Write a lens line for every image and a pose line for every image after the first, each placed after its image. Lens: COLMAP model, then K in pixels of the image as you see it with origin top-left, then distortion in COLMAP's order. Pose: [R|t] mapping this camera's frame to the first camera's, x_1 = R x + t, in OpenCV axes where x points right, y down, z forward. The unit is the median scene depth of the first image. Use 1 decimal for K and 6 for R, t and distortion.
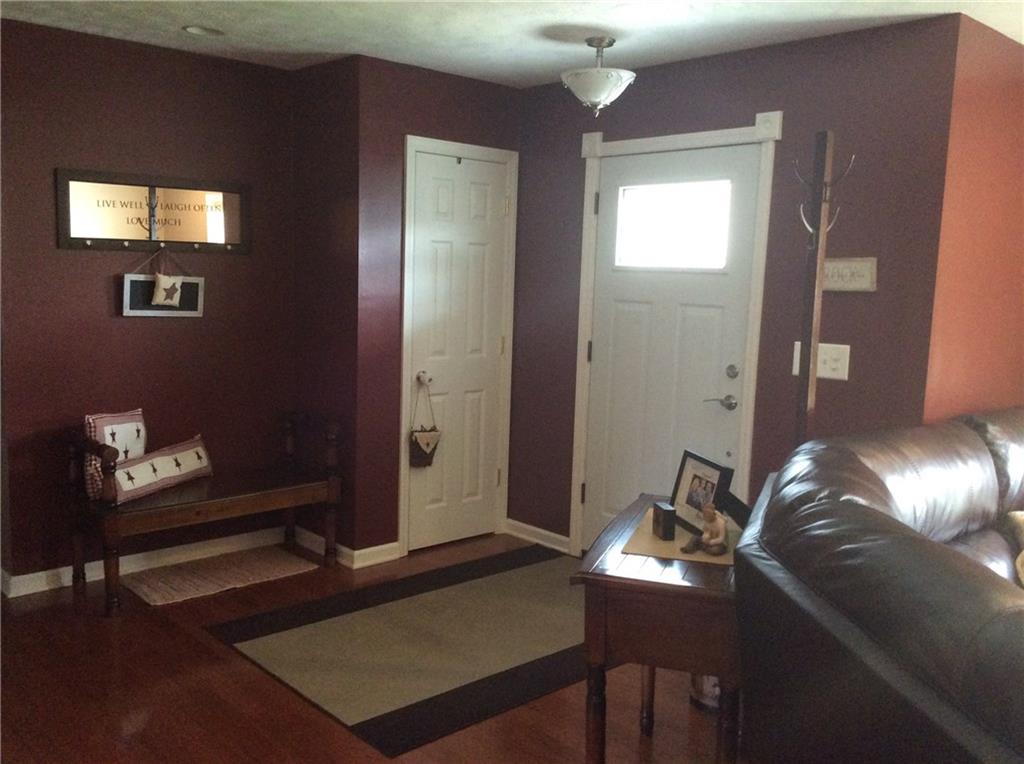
lens RADIAL K [[925.1, 0, 512.0], [0, 925.1, 382.0], [0, 0, 1]] dist [0.121320, -0.237129]
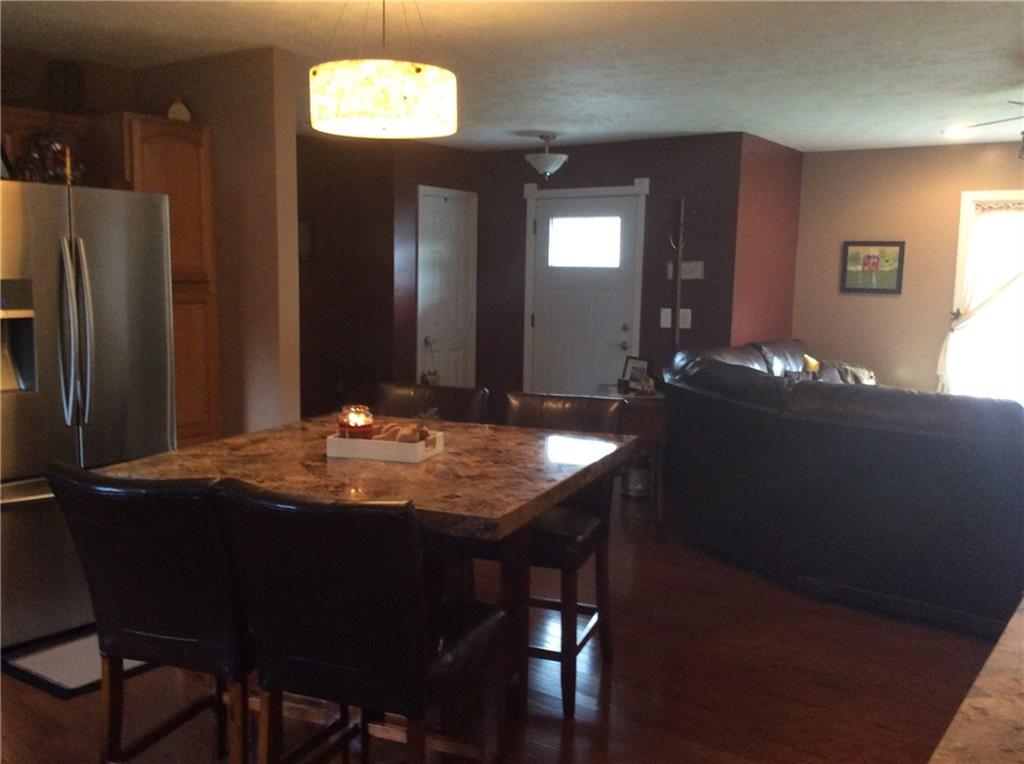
lens RADIAL K [[925.1, 0, 512.0], [0, 925.1, 382.0], [0, 0, 1]] dist [0.121320, -0.237129]
pose [[0.978980, -0.037985, 0.200386, -0.313318], [0.037500, 0.999277, 0.006216, 0.070582], [-0.200478, 0.001429, 0.979697, -0.631353]]
